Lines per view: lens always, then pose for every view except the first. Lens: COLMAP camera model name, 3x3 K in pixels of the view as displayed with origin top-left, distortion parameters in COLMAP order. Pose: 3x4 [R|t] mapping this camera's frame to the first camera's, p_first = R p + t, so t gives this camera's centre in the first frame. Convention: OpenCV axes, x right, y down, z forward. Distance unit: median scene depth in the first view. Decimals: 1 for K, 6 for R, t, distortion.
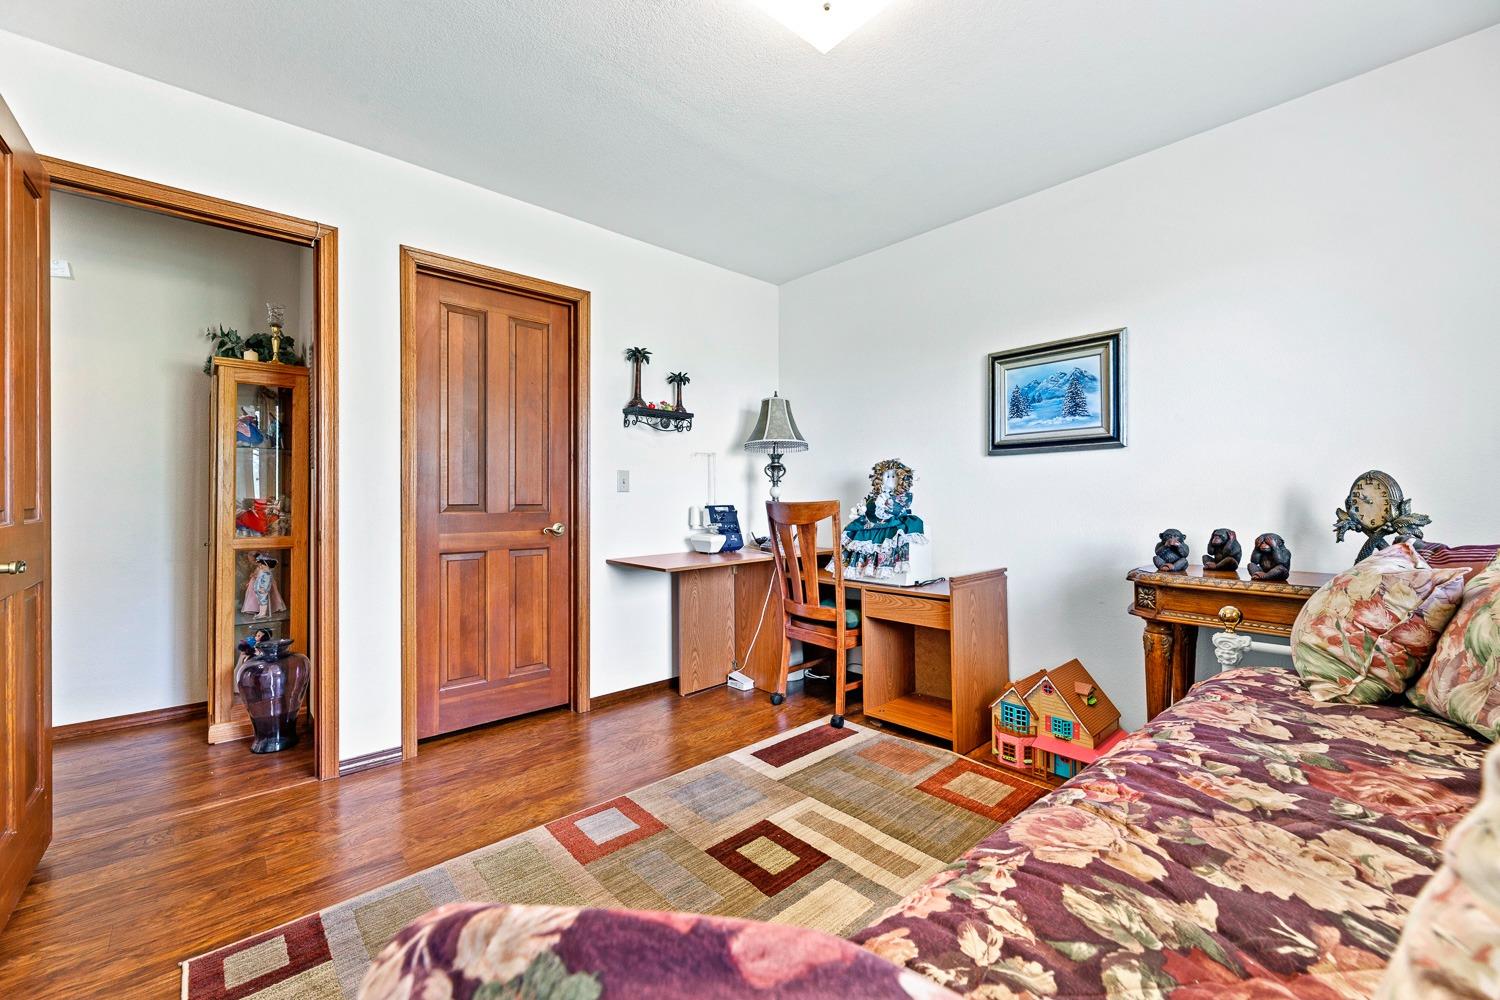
lens RADIAL K [[608.6, 0, 752.4], [0, 608.6, 498.1], [0, 0, 1]] dist [-0.002384, 0.001101]
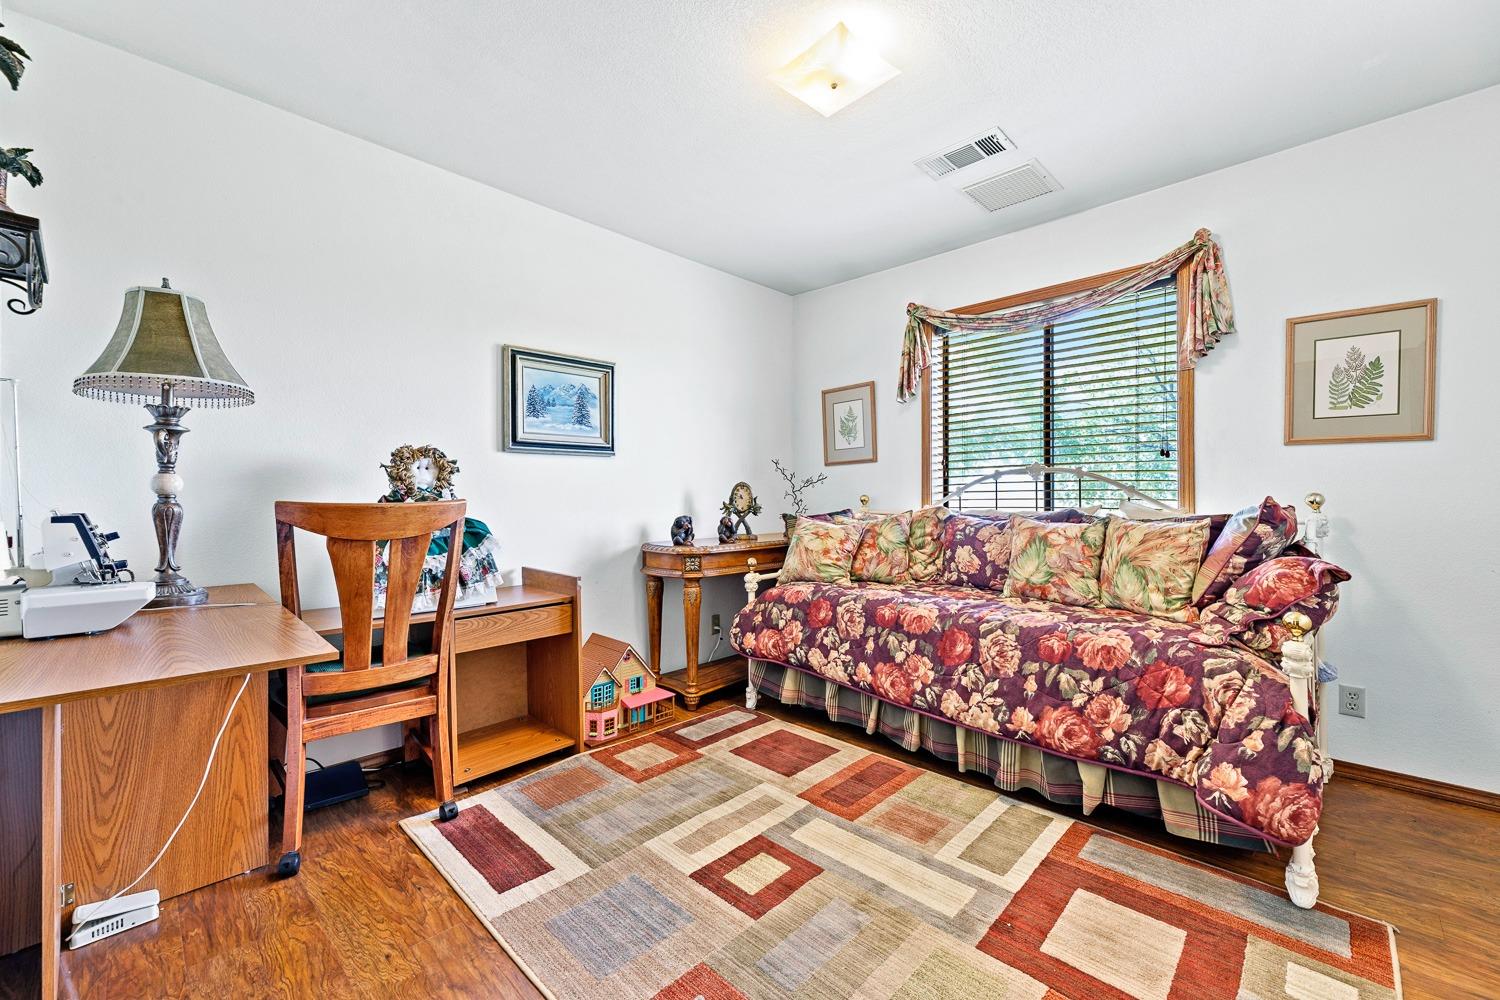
lens RADIAL K [[608.6, 0, 751.6], [0, 608.6, 499.3], [0, 0, 1]] dist [-0.002384, 0.001101]
pose [[-0.075985, -0.004445, 0.997099, -0.667665], [0.001709, 0.999988, 0.004588, 0.000996], [-0.997108, 0.002053, -0.075976, 0.789346]]
